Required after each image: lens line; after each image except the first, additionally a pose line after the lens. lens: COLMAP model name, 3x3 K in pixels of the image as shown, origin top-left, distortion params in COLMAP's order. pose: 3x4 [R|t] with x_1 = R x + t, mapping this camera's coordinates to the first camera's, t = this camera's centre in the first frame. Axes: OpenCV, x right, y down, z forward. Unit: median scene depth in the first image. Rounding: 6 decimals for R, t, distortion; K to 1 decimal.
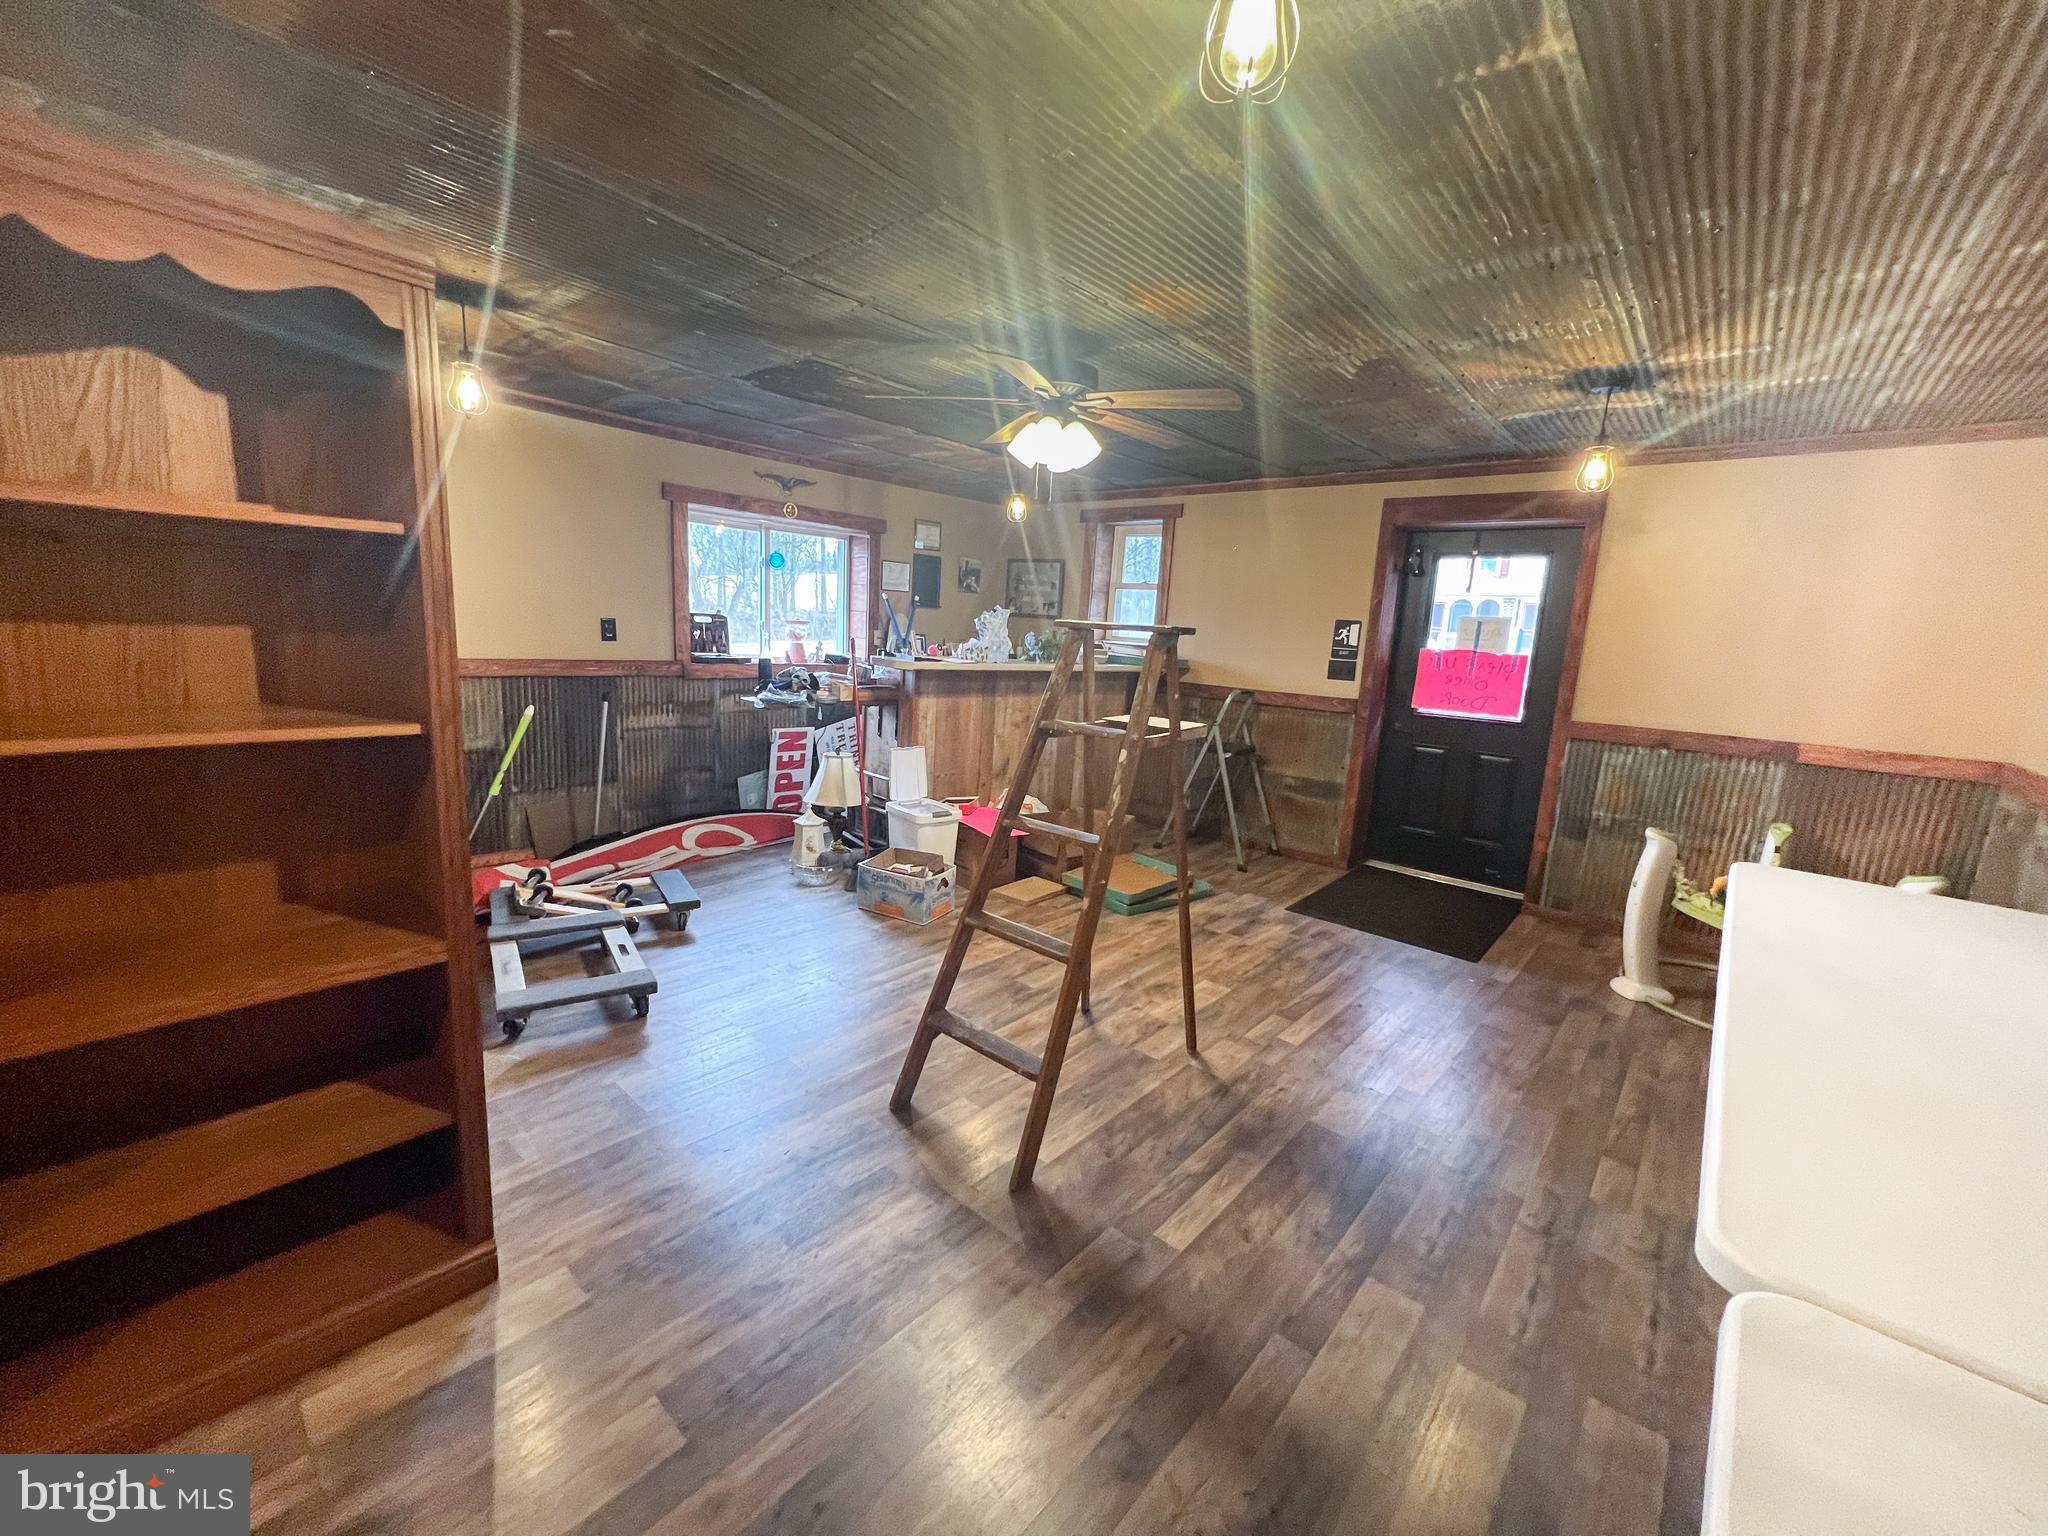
lens RADIAL K [[815.7, 0, 1018.9], [0, 815.7, 767.0], [0, 0, 1]] dist [-0.001351, -0.000472]
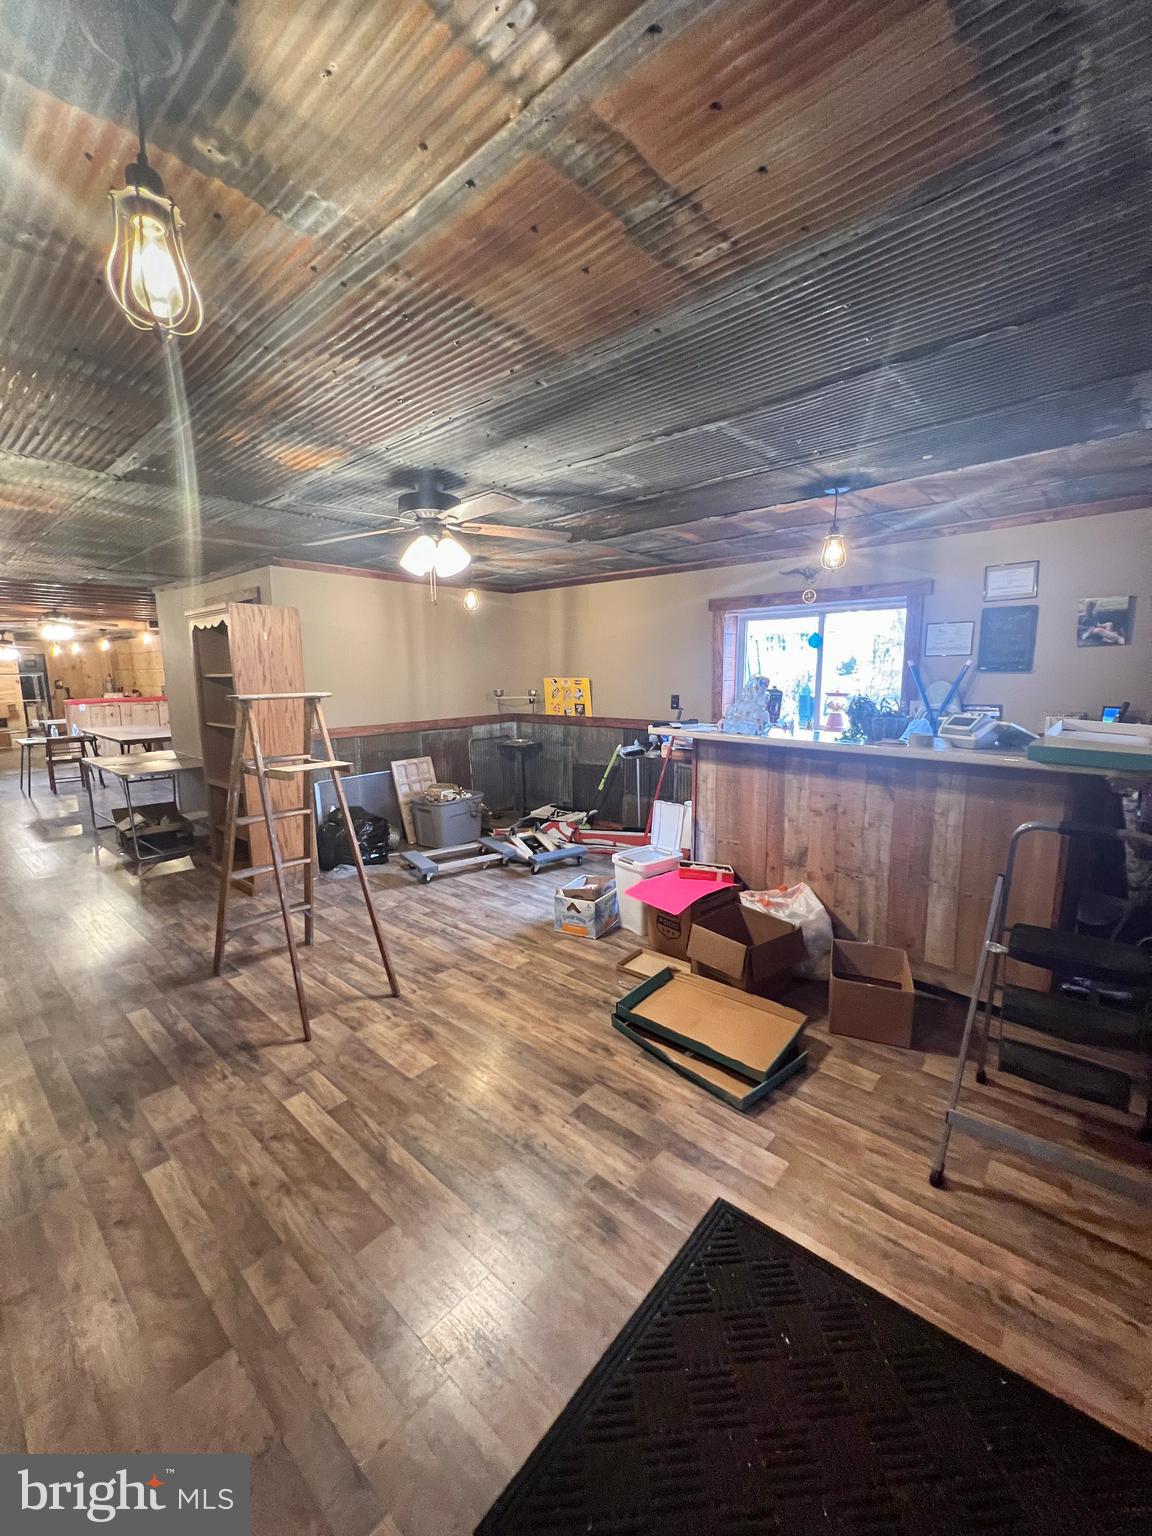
lens RADIAL K [[611.7, 0, 578.5], [0, 611.7, 765.3], [0, 0, 1]] dist [-0.001351, -0.000472]
pose [[0.009656, 0.095061, -0.995425, 0.681594], [-0.163677, 0.982195, 0.092210, -0.128964], [0.986467, 0.162038, 0.025043, 0.819311]]
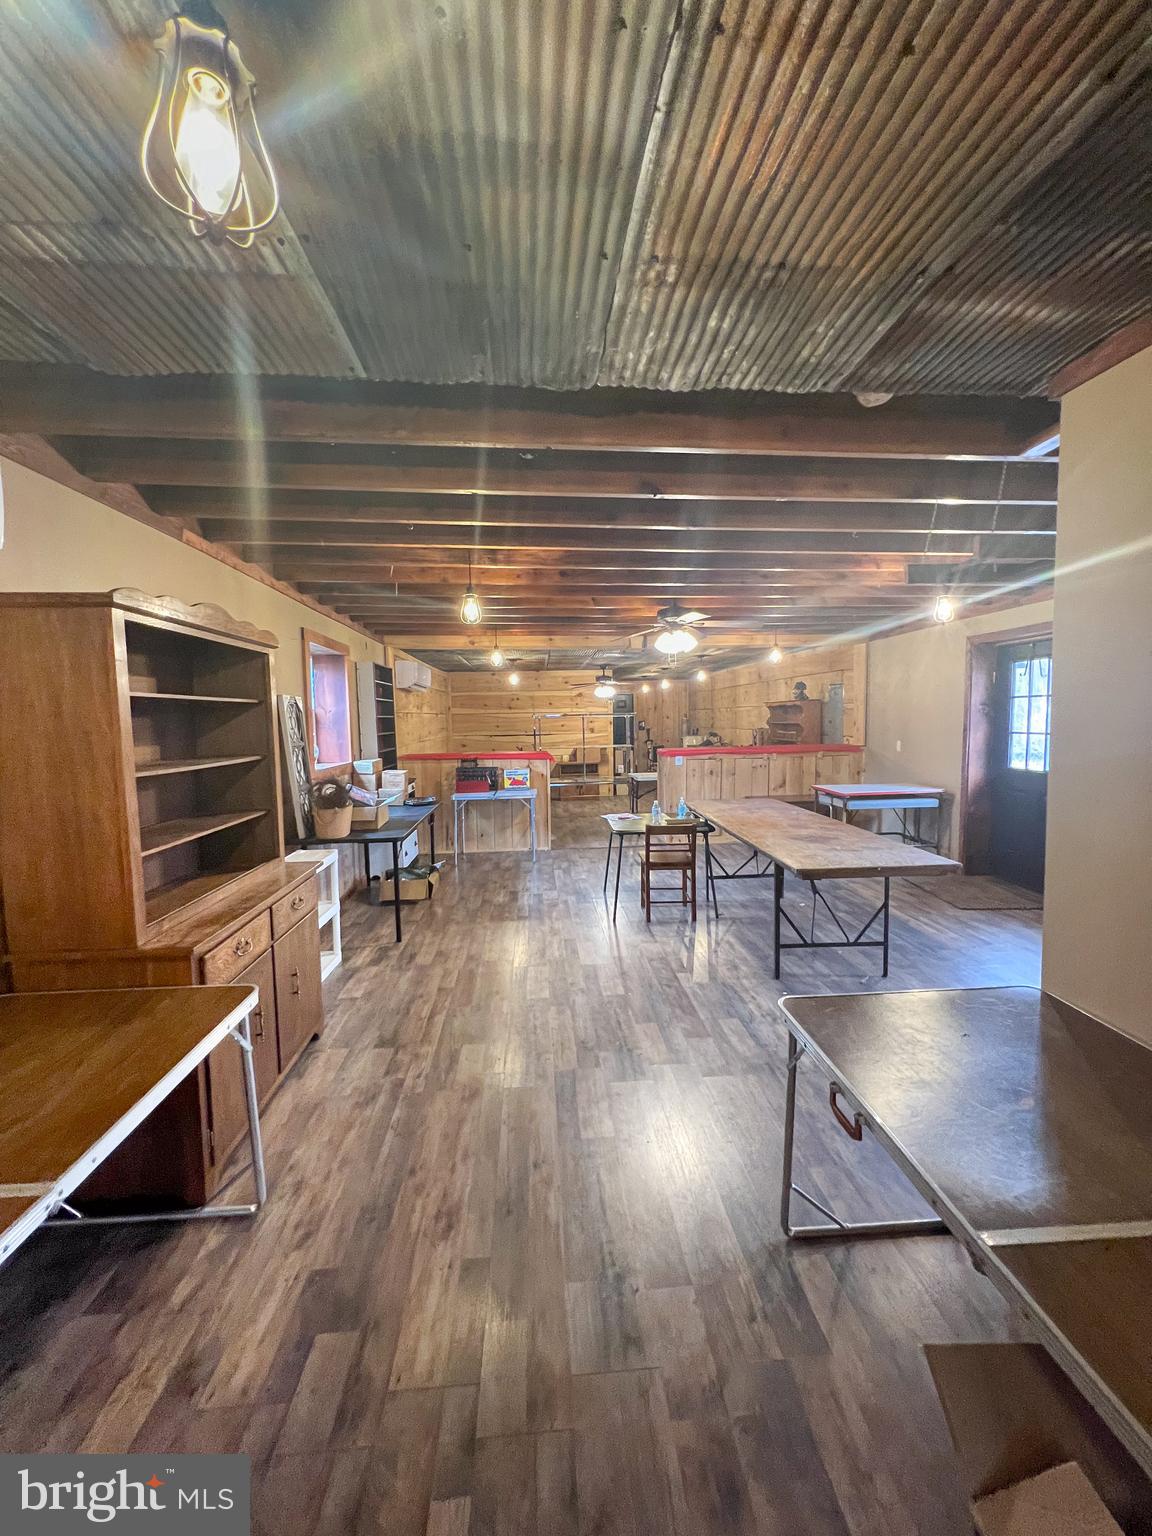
lens RADIAL K [[611.7, 0, 578.5], [0, 611.7, 765.3], [0, 0, 1]] dist [-0.001351, -0.000472]
pose [[-0.698336, 0.010215, -0.715697, -0.309898], [-0.146533, 0.976680, 0.156918, -0.027203], [0.700610, 0.214455, -0.680555, -0.087869]]
